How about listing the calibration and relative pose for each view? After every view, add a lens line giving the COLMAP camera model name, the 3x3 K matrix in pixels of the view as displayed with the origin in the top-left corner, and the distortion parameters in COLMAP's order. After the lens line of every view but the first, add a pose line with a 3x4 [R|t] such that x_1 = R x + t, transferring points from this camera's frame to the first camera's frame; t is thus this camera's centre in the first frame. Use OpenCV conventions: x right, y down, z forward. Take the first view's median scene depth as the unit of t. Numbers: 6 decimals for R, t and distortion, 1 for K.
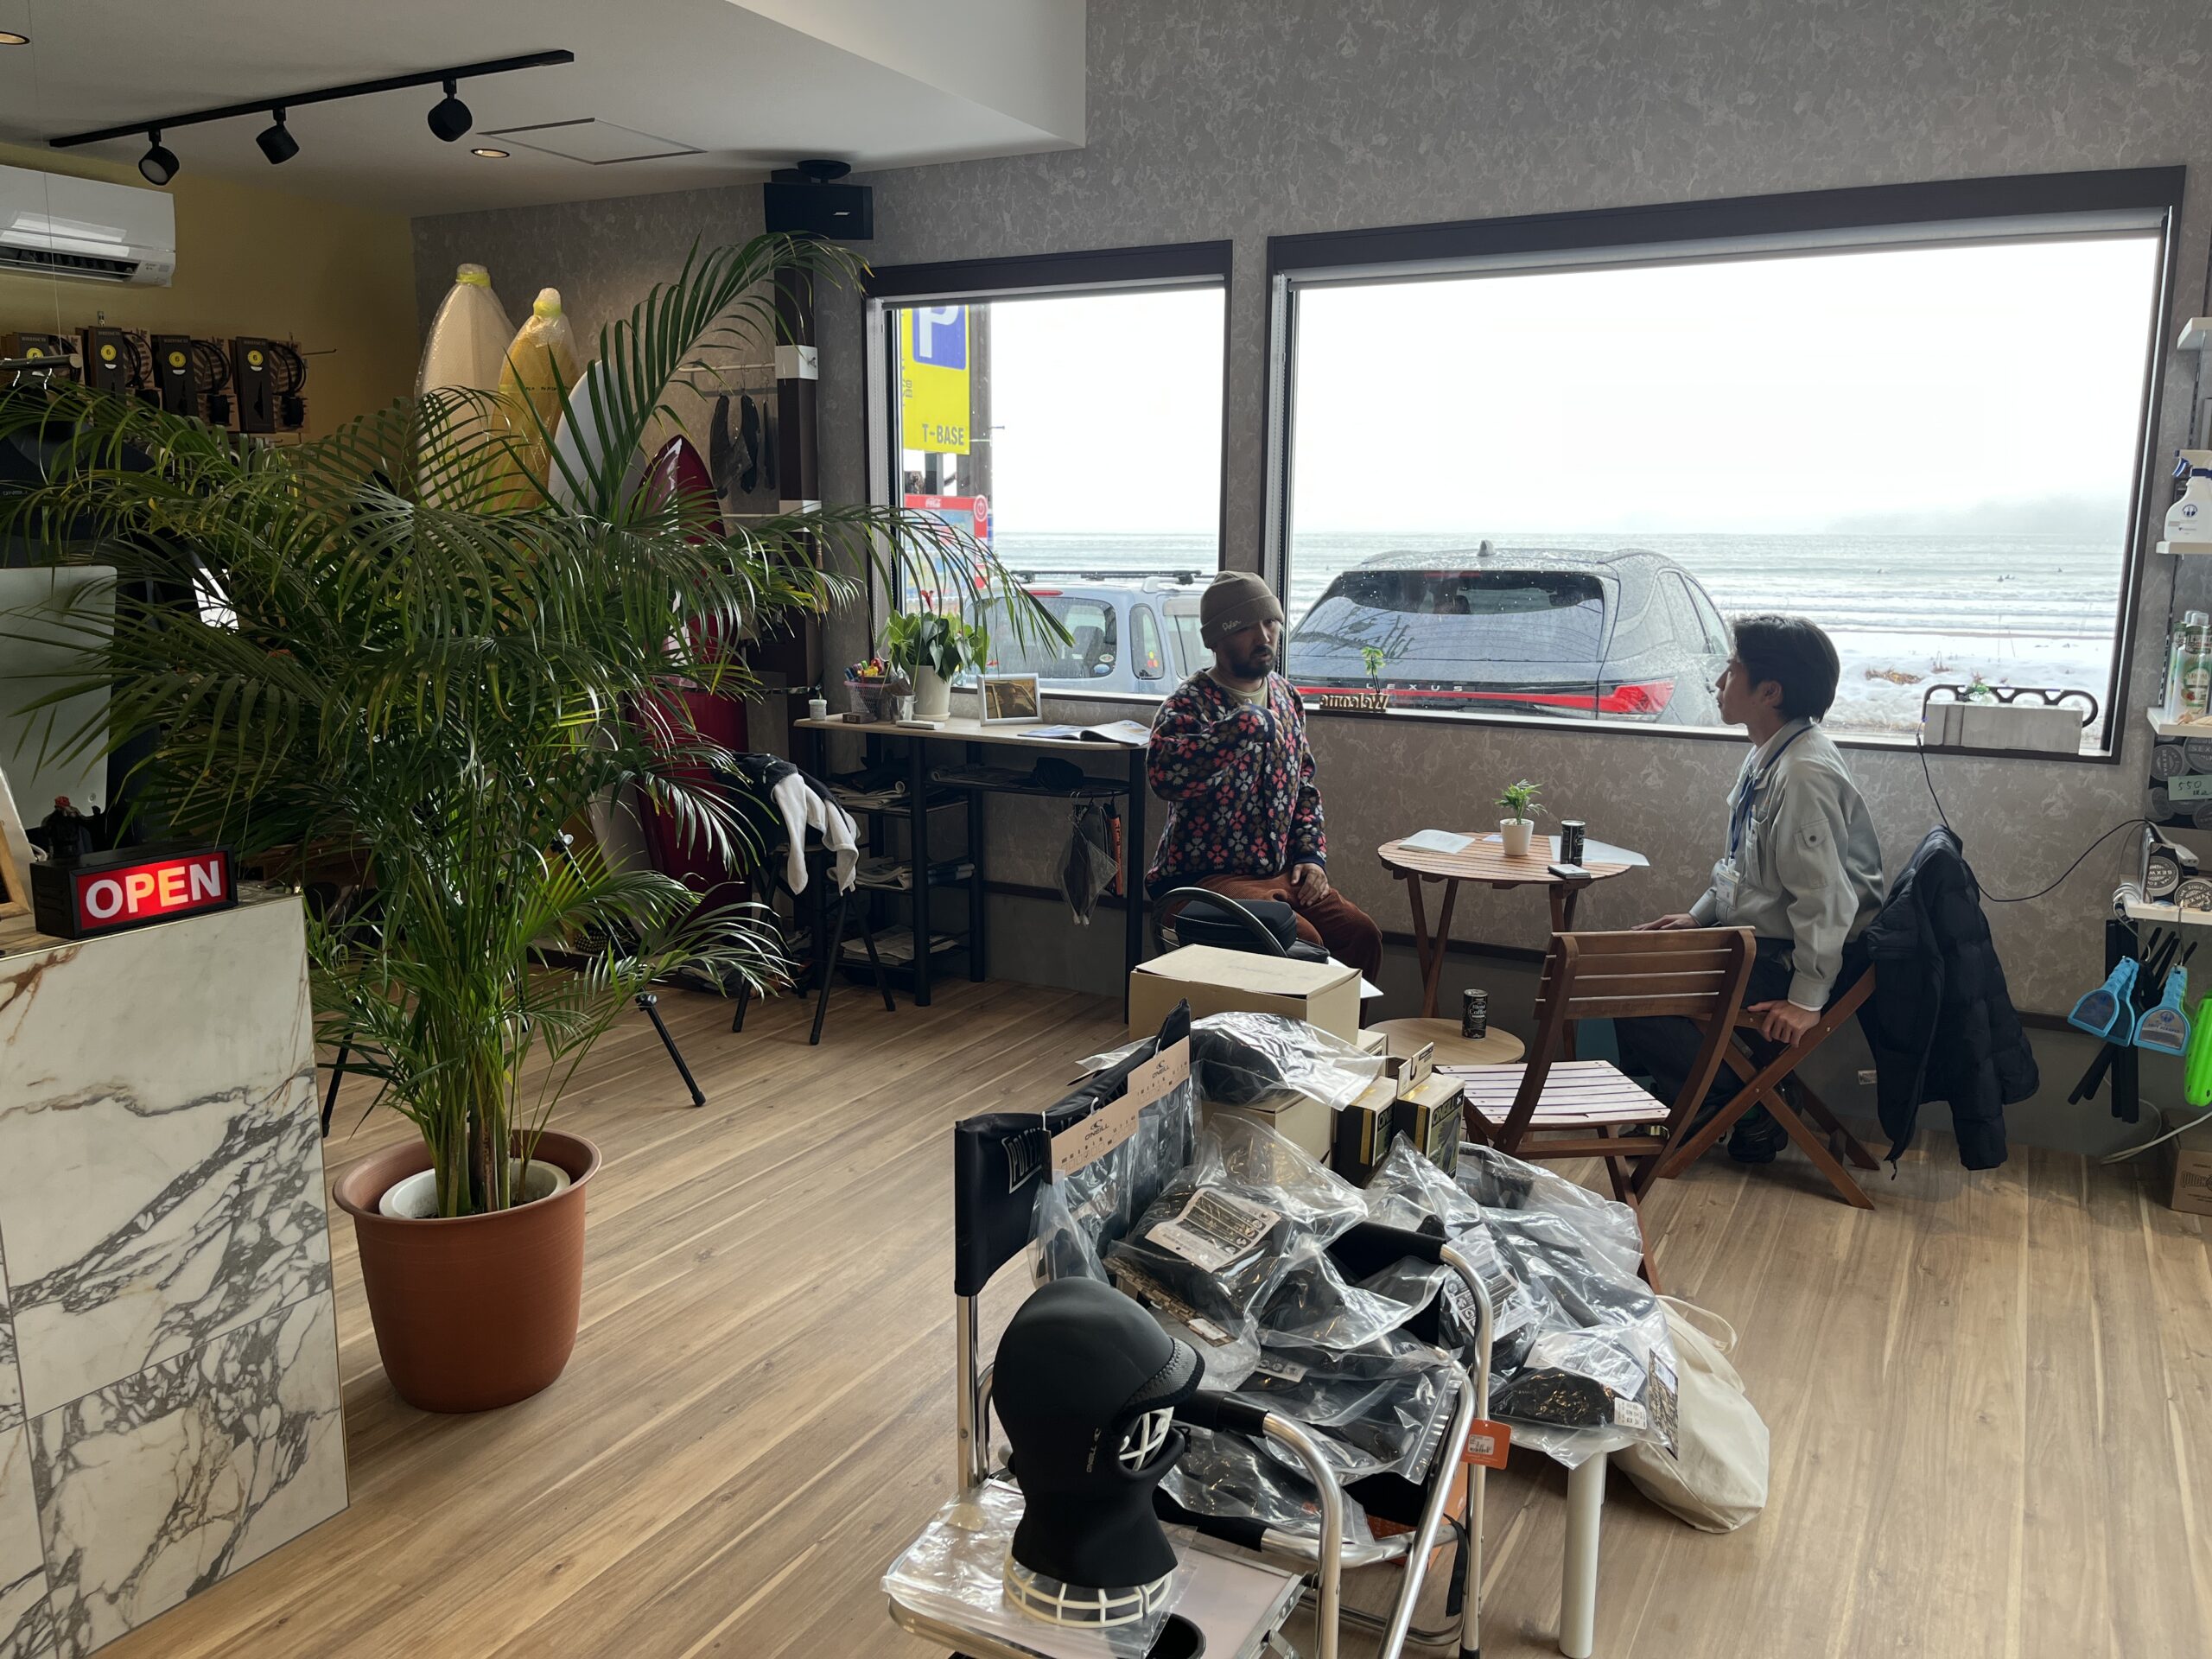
lens RADIAL K [[1702.2, 0, 1105.1], [0, 1702.2, 832.4], [0, 0, 1]] dist [0.009078, 0.003320]
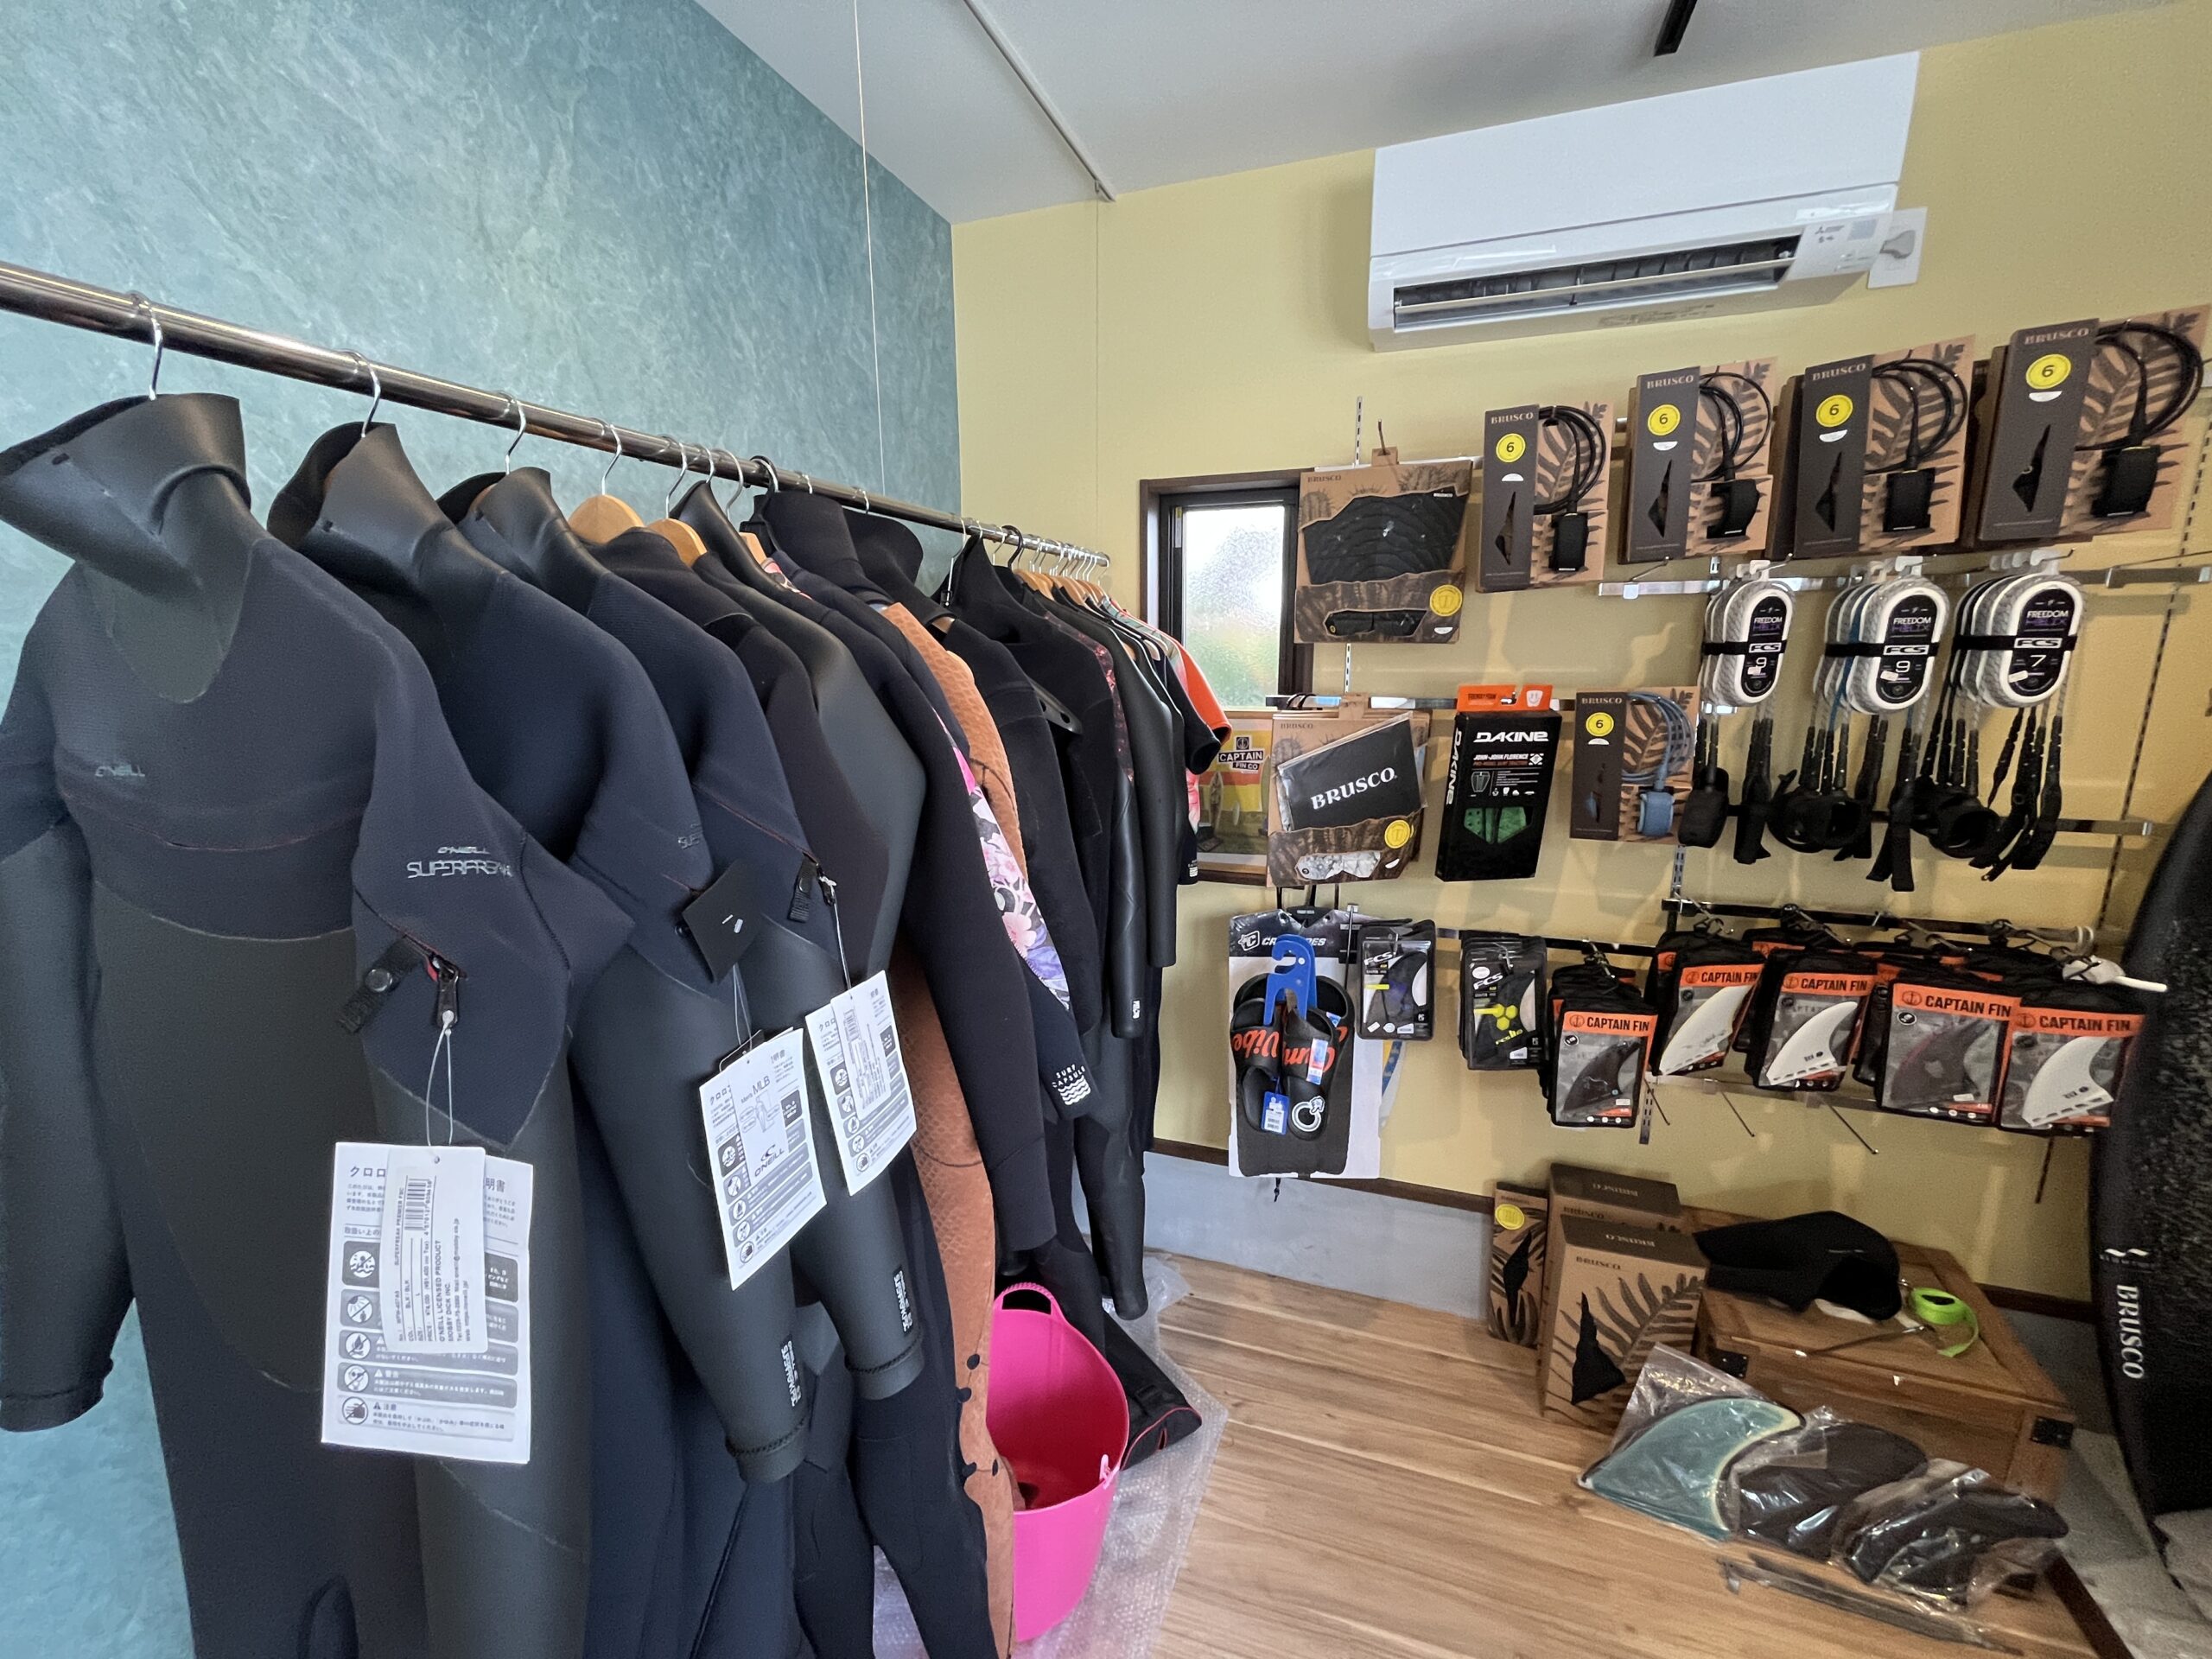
lens RADIAL K [[886.5, 0, 1104.2], [0, 886.5, 825.6], [0, 0, 1]] dist [-0.000589, -0.000064]
pose [[0.173390, 0.183111, -0.967681, -0.305528], [-0.169576, 0.973440, 0.153816, -0.161847], [0.970144, 0.137425, 0.199836, 0.757605]]
